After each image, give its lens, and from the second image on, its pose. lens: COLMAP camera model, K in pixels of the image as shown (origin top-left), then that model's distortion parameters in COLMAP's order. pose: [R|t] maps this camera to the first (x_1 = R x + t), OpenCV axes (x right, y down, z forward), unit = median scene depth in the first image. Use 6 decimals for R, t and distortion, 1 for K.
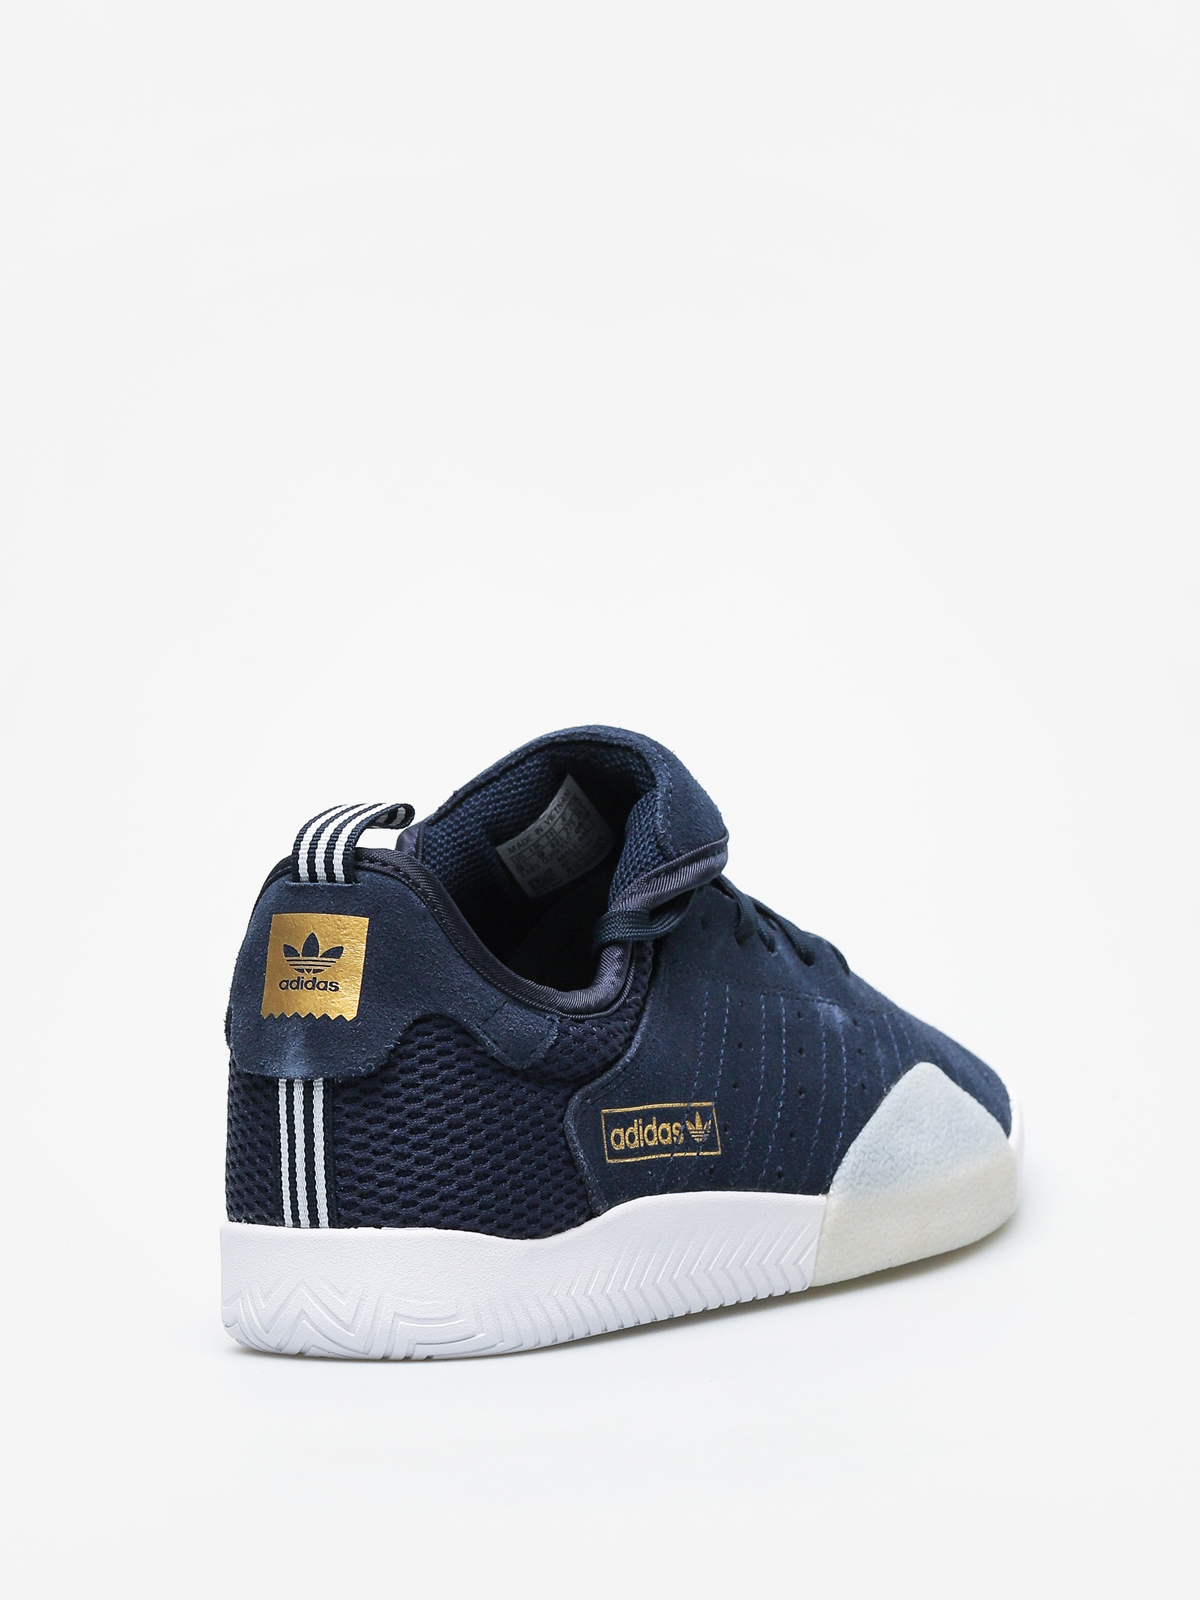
lens RADIAL K [[6018.7, 0, 597.9], [0, 6018.7, 802.0], [0, 0, 1]] dist [0.357669, 0.000000]
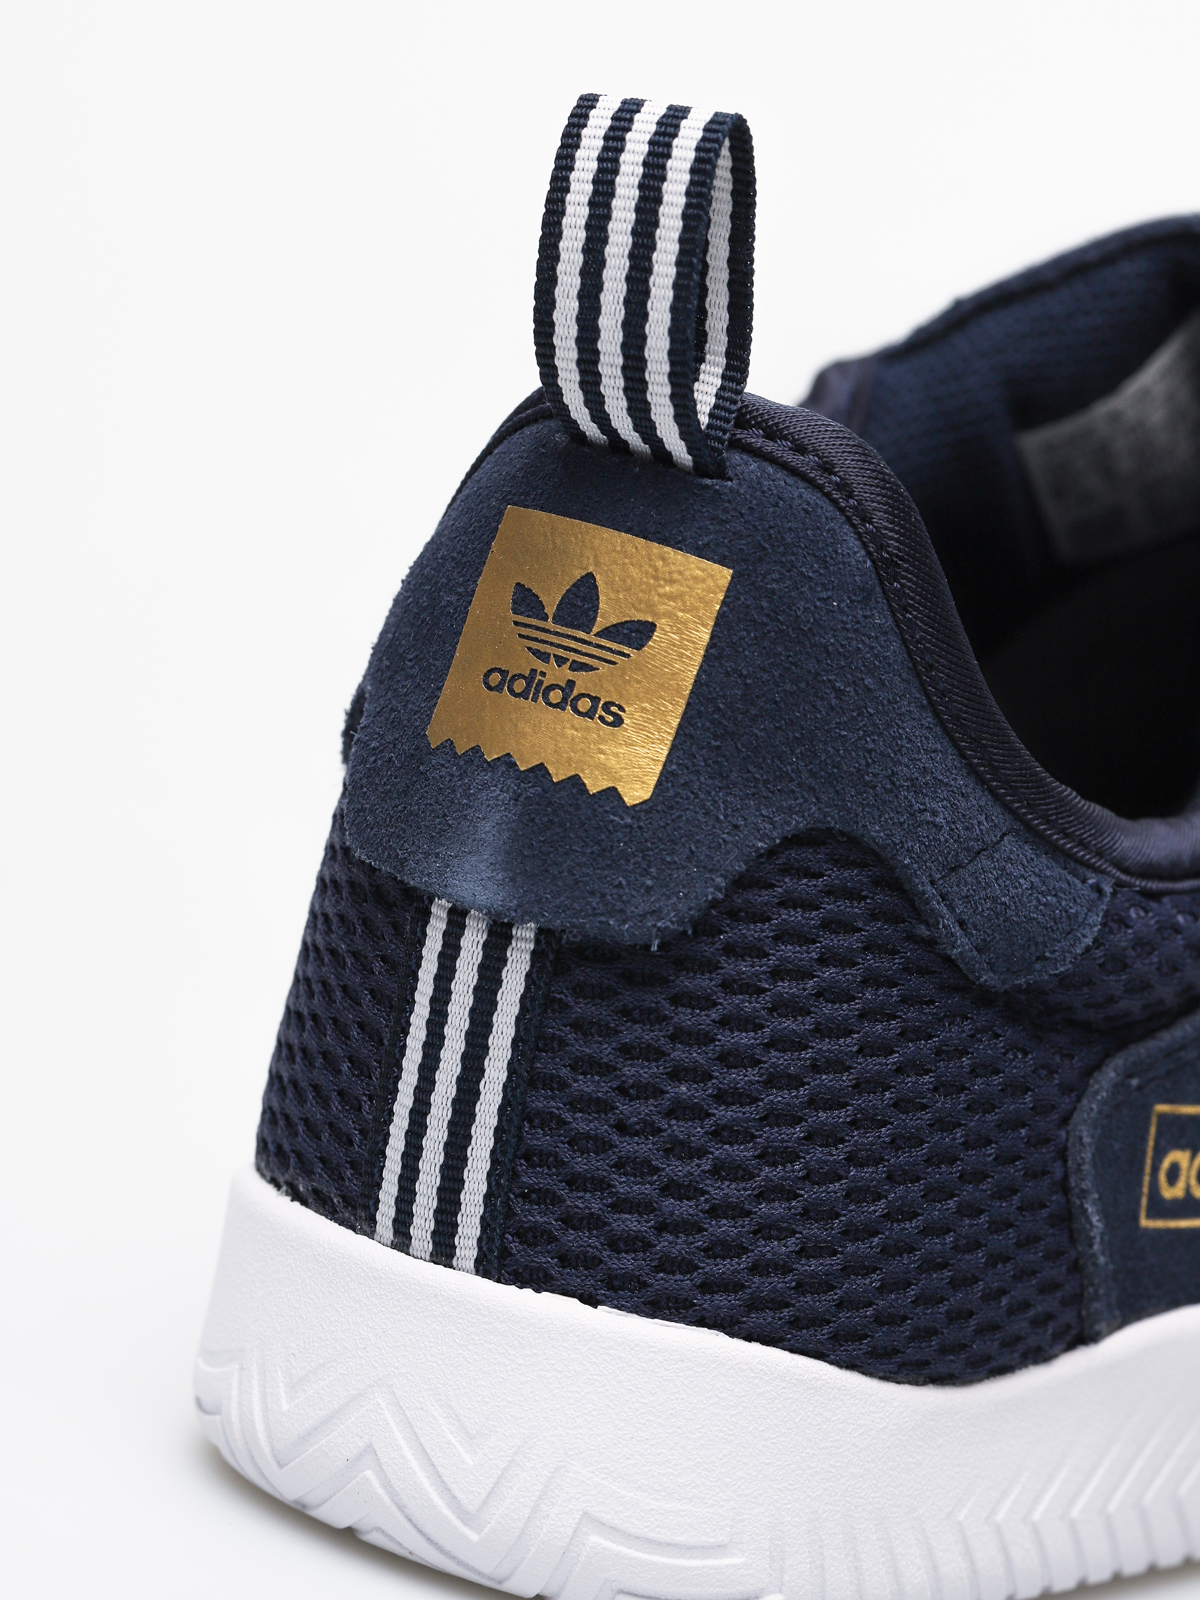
lens RADIAL K [[6018.7, 0, 597.5], [0, 6018.7, 796.4], [0, 0, 1]] dist [0.357669, 0.000000]
pose [[0.974702, 0.221764, -0.027879, -0.031955], [-0.218340, 0.971395, 0.093376, -0.001828], [0.047789, -0.084927, 0.995241, 0.588626]]
